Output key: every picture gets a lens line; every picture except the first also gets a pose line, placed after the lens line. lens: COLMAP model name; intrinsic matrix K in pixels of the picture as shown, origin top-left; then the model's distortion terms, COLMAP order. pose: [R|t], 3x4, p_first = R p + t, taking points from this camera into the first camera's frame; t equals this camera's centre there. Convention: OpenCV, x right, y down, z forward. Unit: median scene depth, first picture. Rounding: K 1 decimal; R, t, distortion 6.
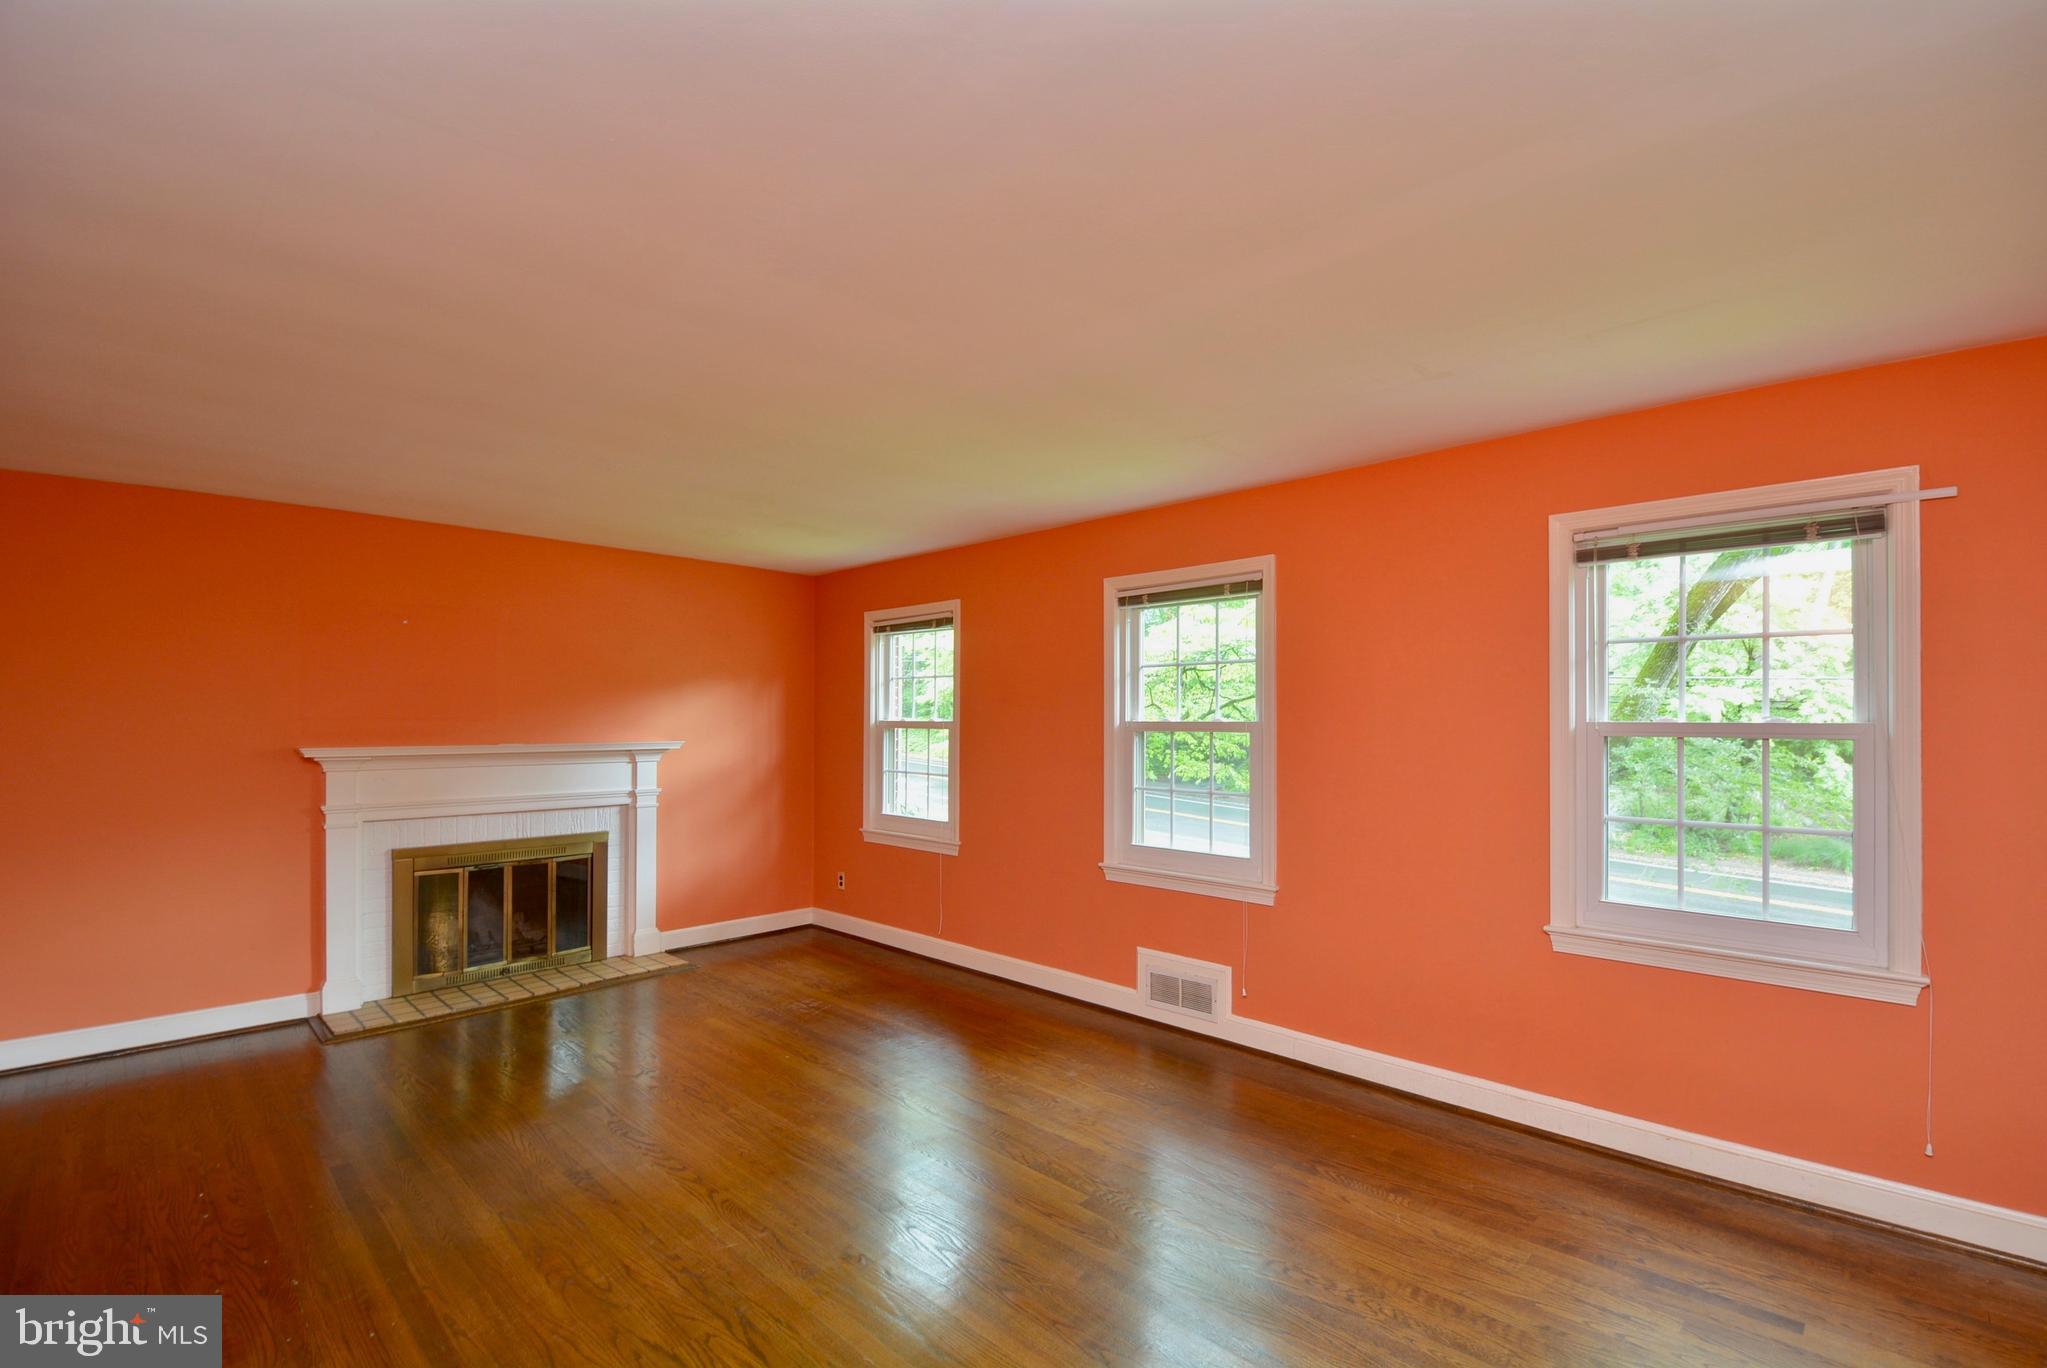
lens RADIAL K [[867.0, 0, 1023.2], [0, 867.0, 695.0], [0, 0, 1]] dist [-0.019575, -0.000127]
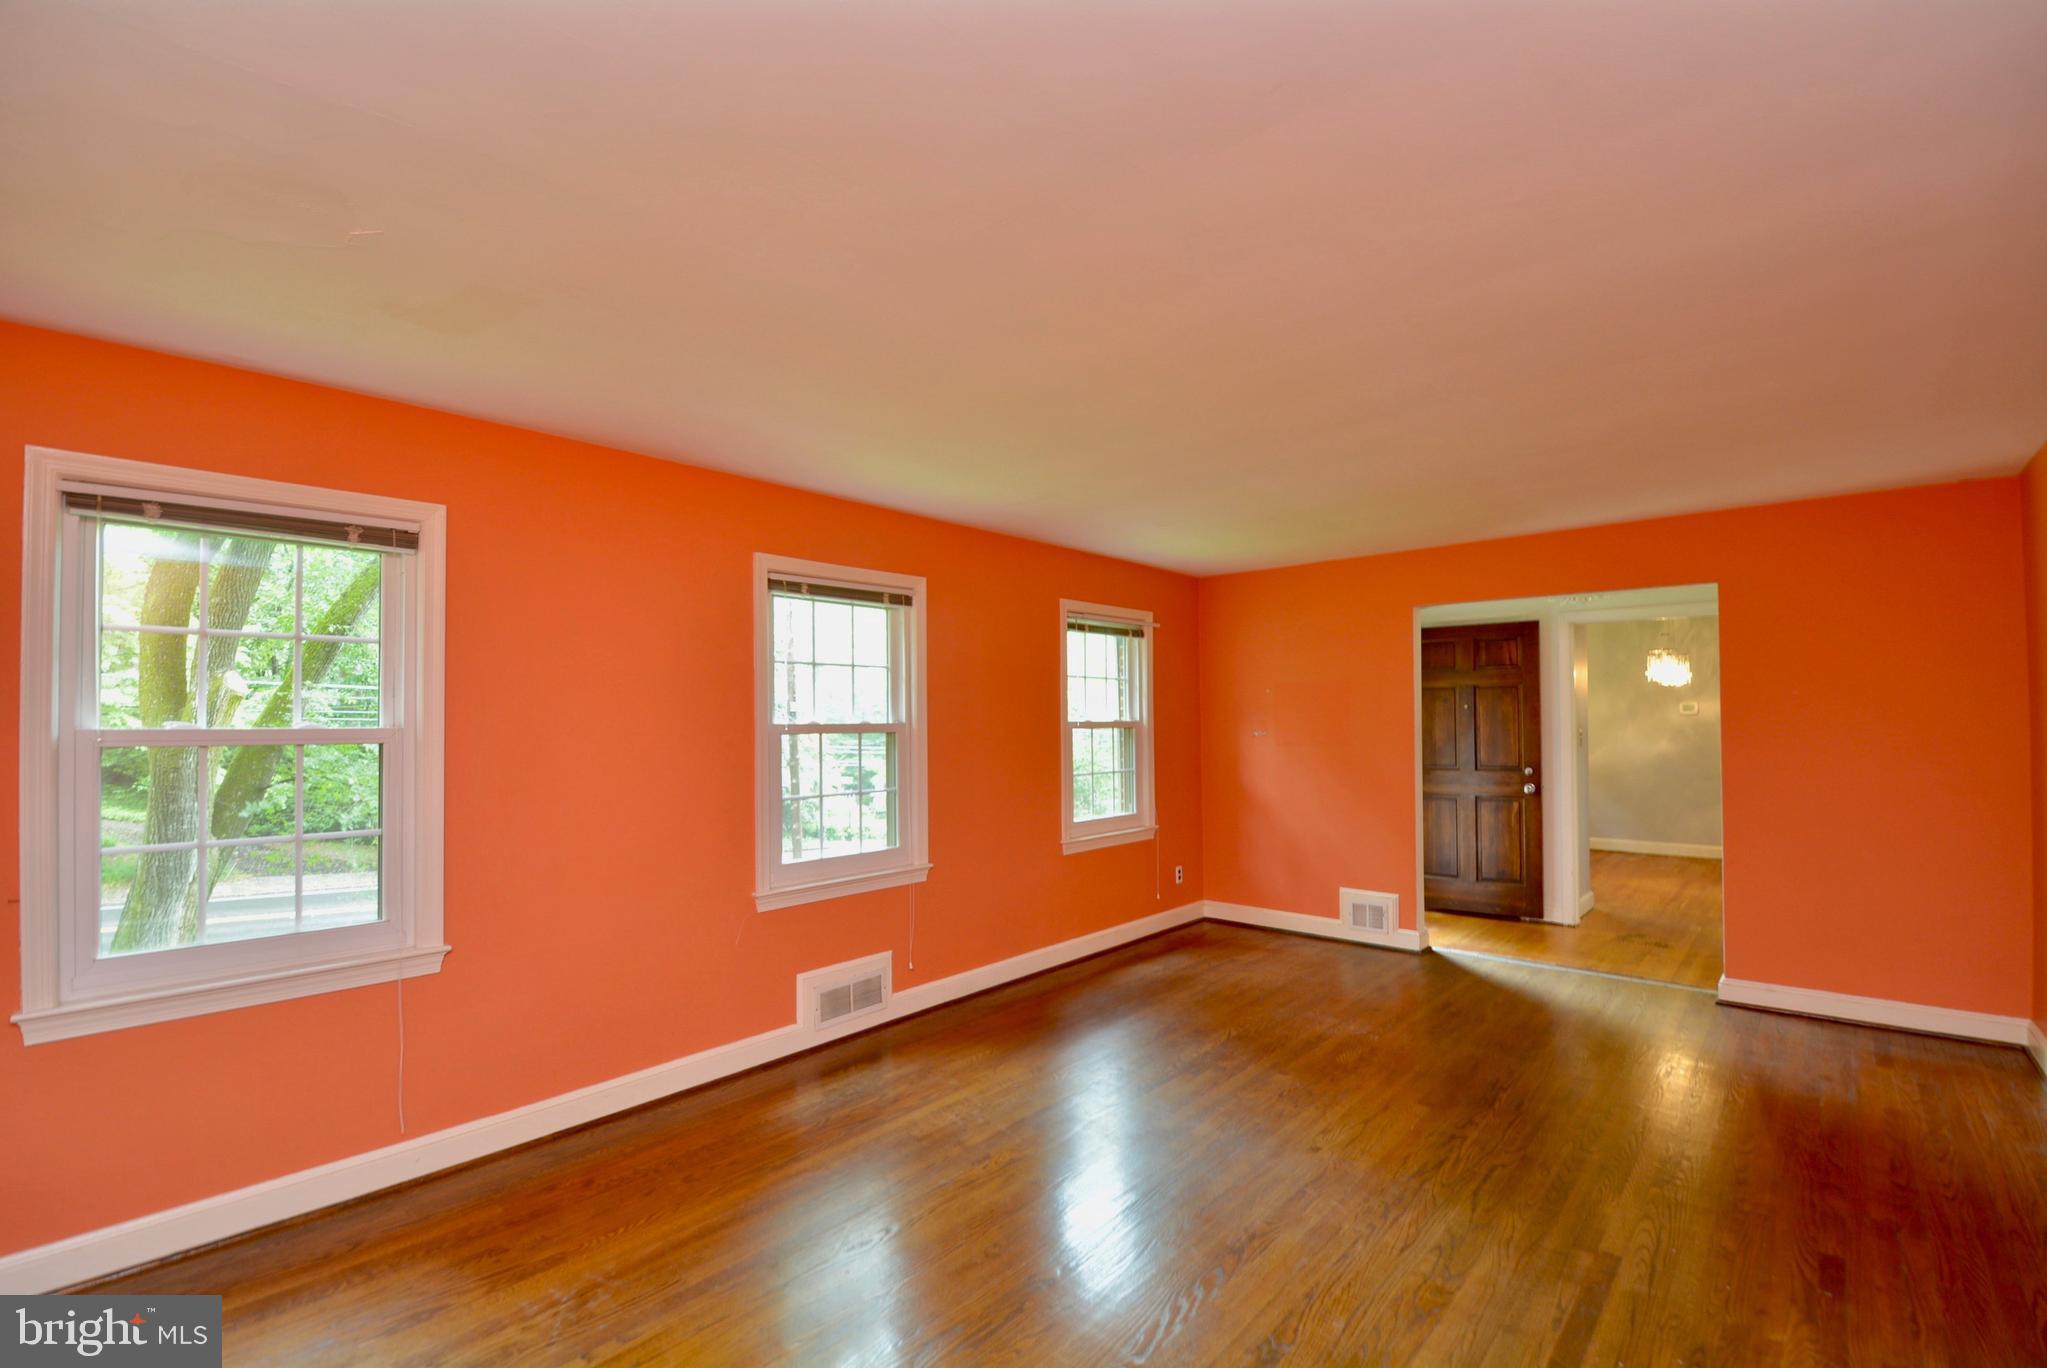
lens RADIAL K [[916.0, 0, 1028.5], [0, 916.0, 723.6], [0, 0, 1]] dist [0.063943, -0.048471]
pose [[-0.037254, -0.002124, 0.999304, -0.760928], [-0.019950, 0.999800, 0.001381, 0.022191], [-0.999107, -0.019885, -0.037289, 0.730677]]
